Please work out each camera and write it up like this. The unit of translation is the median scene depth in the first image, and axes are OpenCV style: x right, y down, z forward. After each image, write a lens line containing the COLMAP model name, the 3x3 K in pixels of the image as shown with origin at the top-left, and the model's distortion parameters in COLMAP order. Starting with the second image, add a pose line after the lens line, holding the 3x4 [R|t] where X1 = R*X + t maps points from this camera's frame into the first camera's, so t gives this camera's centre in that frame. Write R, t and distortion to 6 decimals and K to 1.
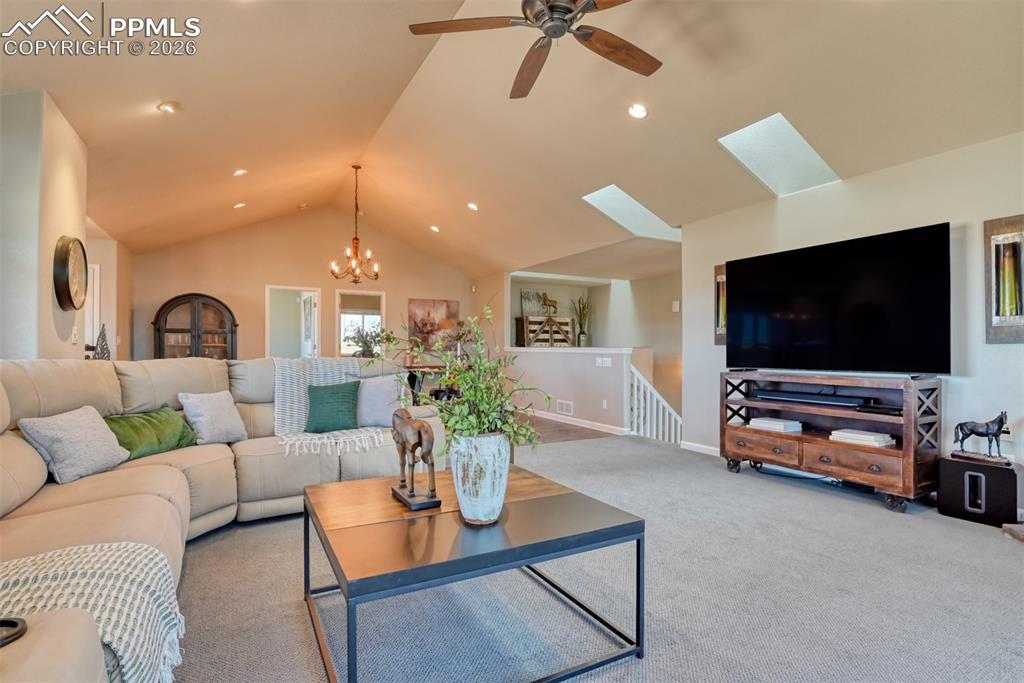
lens RADIAL K [[504.2, 0, 511.7], [0, 504.2, 345.8], [0, 0, 1]] dist [-0.023333, -0.003535]
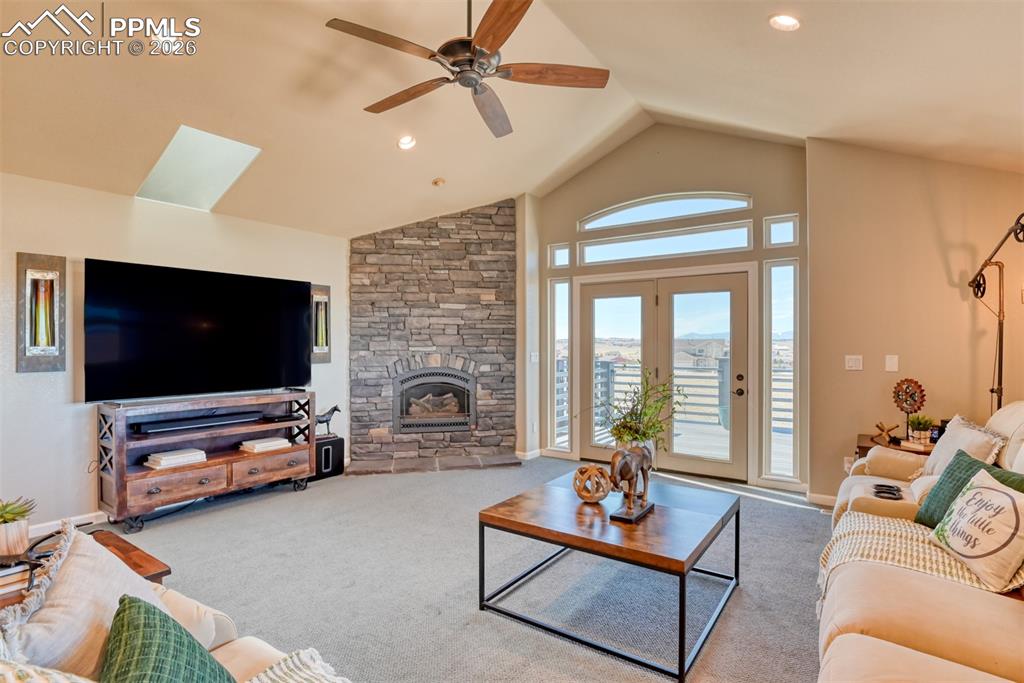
lens RADIAL K [[504.2, 0, 511.3], [0, 504.2, 343.5], [0, 0, 1]] dist [-0.023333, -0.003535]
pose [[-0.438208, 0.002238, 0.898871, -0.319360], [-0.006372, 0.999964, -0.005596, -0.028255], [-0.898851, -0.008180, -0.438178, 0.494210]]
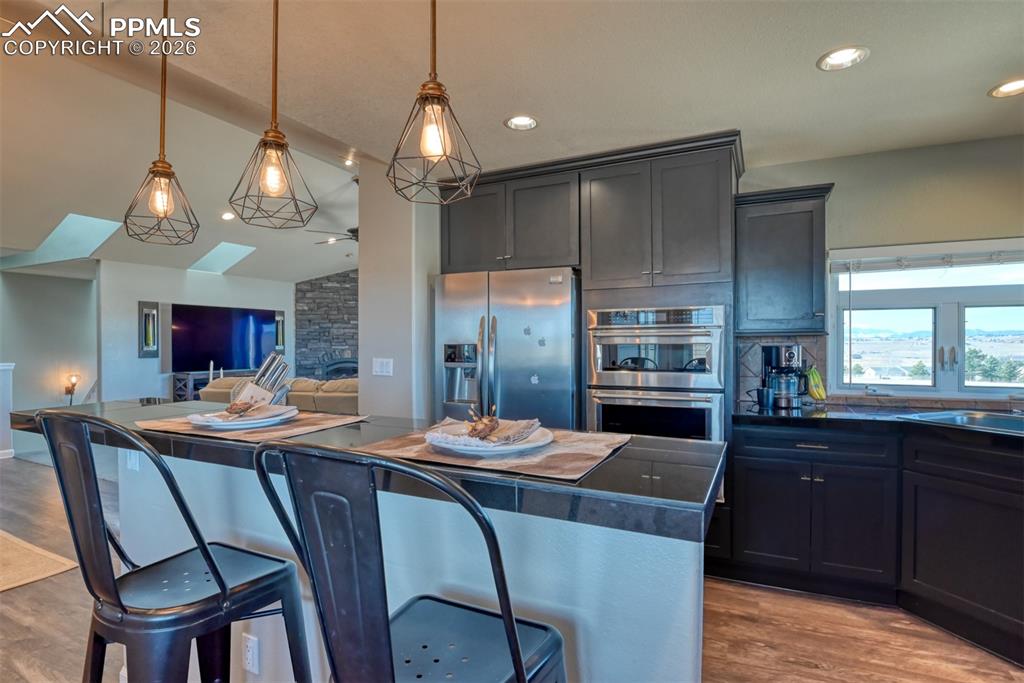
lens RADIAL K [[504.2, 0, 522.1], [0, 504.2, 347.7], [0, 0, 1]] dist [-0.023333, -0.003535]
pose [[-0.591248, -0.006726, 0.806462, -0.913507], [-0.006806, 0.999971, 0.003350, -0.029927], [-0.806461, -0.003508, -0.591276, 0.672746]]
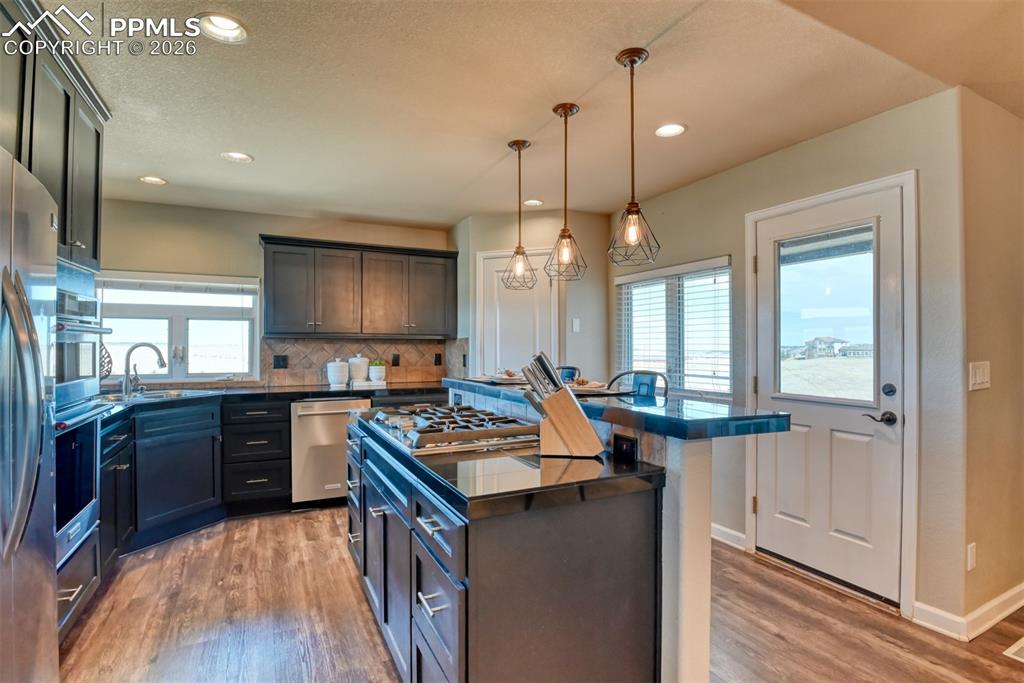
lens RADIAL K [[504.2, 0, 515.4], [0, 504.2, 348.1], [0, 0, 1]] dist [-0.023333, -0.003535]
pose [[-0.041073, -0.002206, -0.999154, -0.393256], [0.005337, 0.999983, -0.002427, -0.027006], [0.999142, -0.005432, -0.041060, 0.619127]]
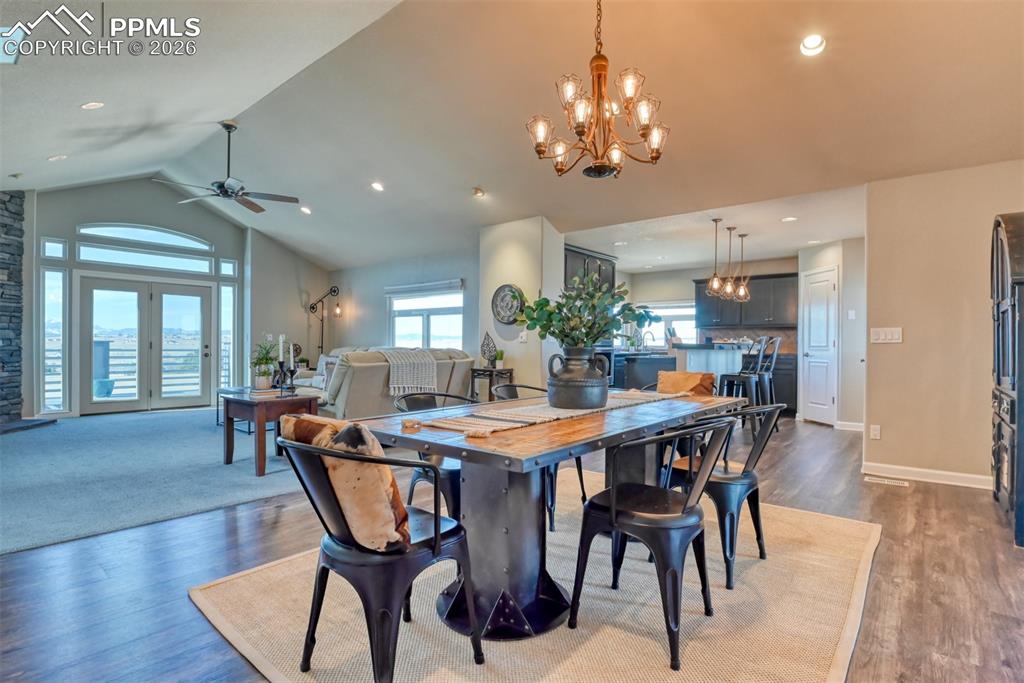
lens RADIAL K [[504.2, 0, 517.7], [0, 504.2, 350.3], [0, 0, 1]] dist [-0.023333, -0.003535]
pose [[-0.926549, -0.004417, -0.376148, -0.093977], [-0.006801, 0.999964, 0.005010, 0.008381], [0.376113, 0.007200, -0.926546, 1.266821]]
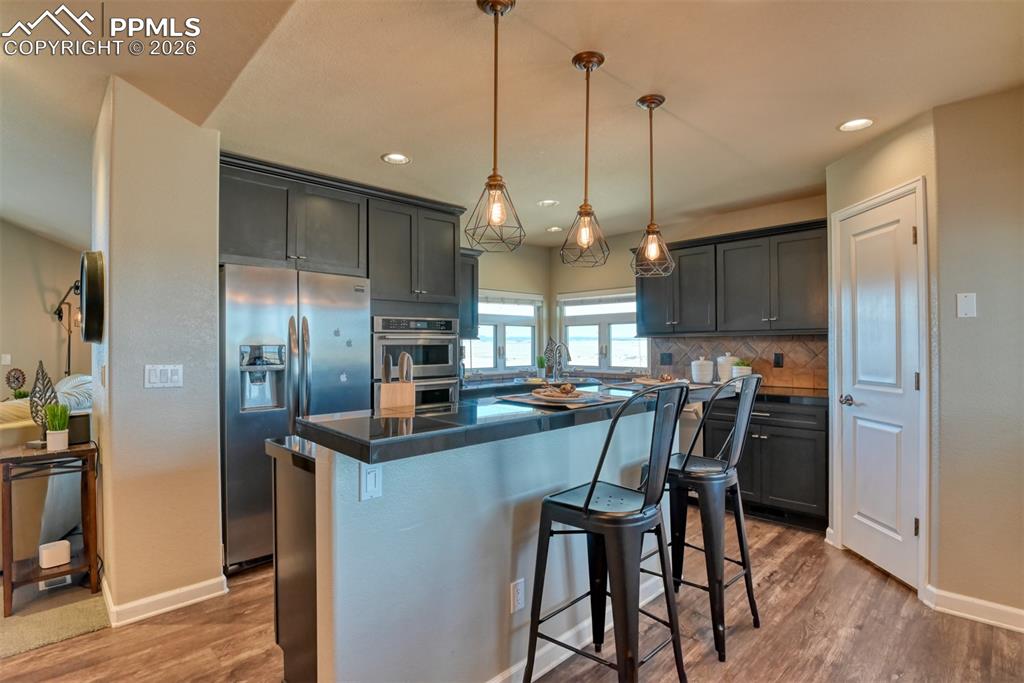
lens RADIAL K [[487.4, 0, 513.8], [0, 487.4, 342.0], [0, 0, 1]] dist [-0.032297, -0.000566]
pose [[-0.961474, -0.000175, -0.274895, -0.616932], [0.003589, 0.999907, -0.013192, -0.027936], [0.274871, -0.013670, -0.961384, 0.874917]]
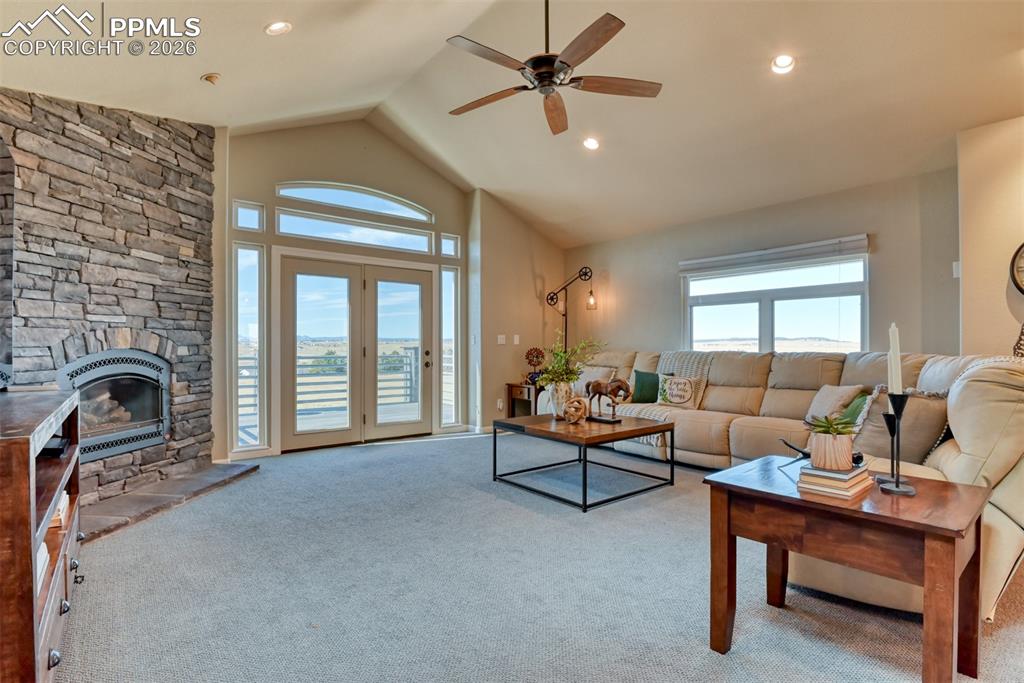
lens RADIAL K [[504.2, 0, 521.2], [0, 504.2, 349.0], [0, 0, 1]] dist [-0.023333, -0.003535]
pose [[-0.982964, 0.002577, -0.183779, 0.136329], [0.003192, 0.999990, -0.003053, 0.006577], [0.183769, -0.003588, -0.982963, 0.793881]]
